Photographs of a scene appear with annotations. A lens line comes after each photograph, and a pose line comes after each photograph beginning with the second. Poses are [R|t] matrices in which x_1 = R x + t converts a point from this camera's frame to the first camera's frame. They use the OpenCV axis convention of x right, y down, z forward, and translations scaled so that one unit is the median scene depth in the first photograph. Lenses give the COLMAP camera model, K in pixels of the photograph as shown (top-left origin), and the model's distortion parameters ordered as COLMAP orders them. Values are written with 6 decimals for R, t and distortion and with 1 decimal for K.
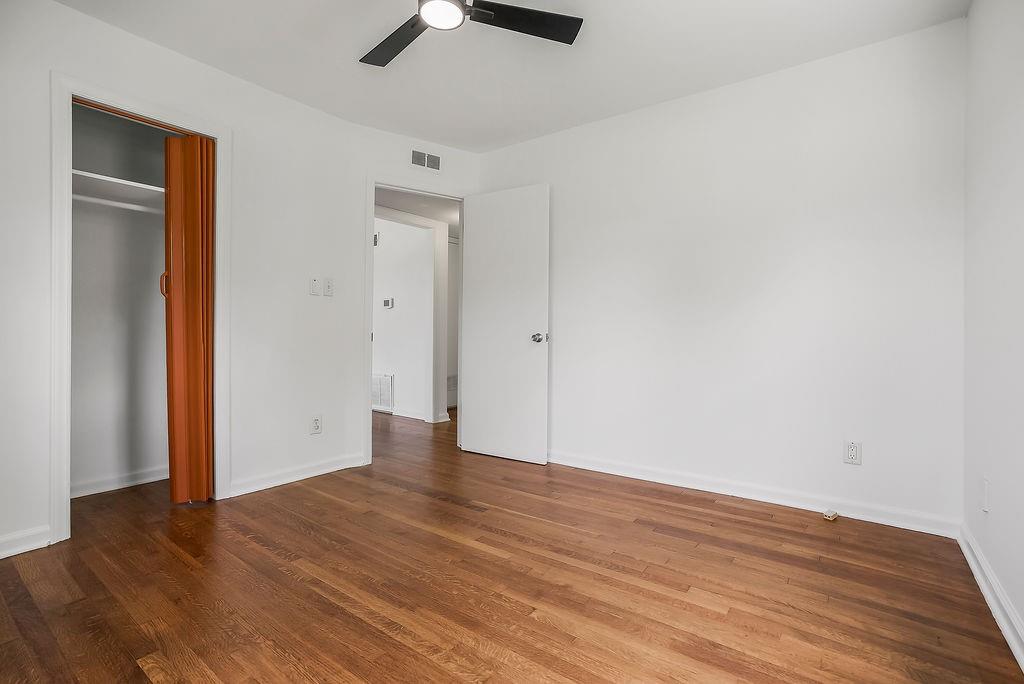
lens RADIAL K [[476.9, 0, 512.0], [0, 476.9, 342.0], [0, 0, 1]] dist [0.000894, 0.001091]
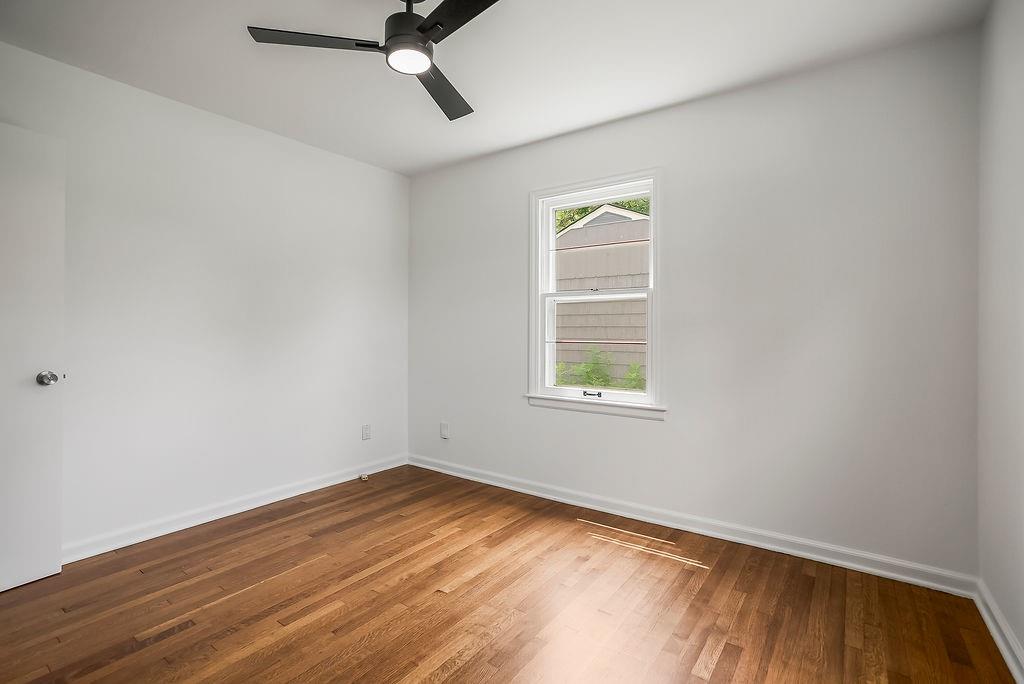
lens RADIAL K [[481.9, 0, 511.8], [0, 481.9, 347.0], [0, 0, 1]] dist [-0.058215, 0.036913]
pose [[-0.012827, -0.027935, 0.999527, -0.840035], [0.023369, 0.999328, 0.028229, -0.072799], [-0.999645, 0.023720, -0.012165, 0.583679]]
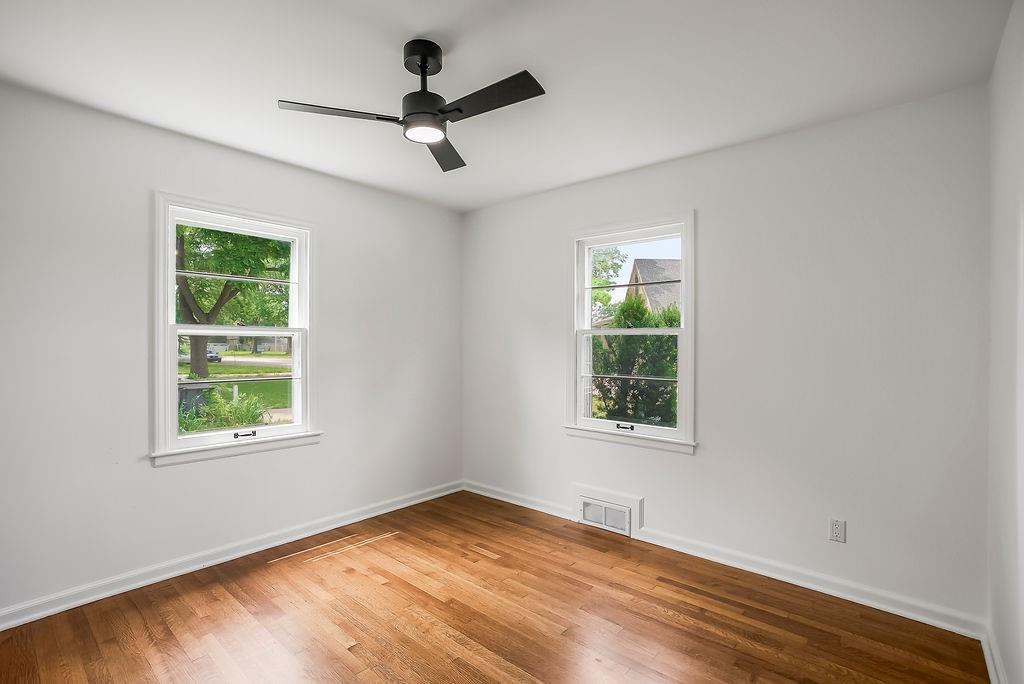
lens RADIAL K [[476.9, 0, 512.0], [0, 476.9, 342.0], [0, 0, 1]] dist [0.000894, 0.001091]
pose [[-0.996947, -0.009209, 0.077542, -0.325656], [-0.007737, 0.999785, 0.019257, -0.176210], [-0.077702, 0.018598, -0.996803, 1.552992]]
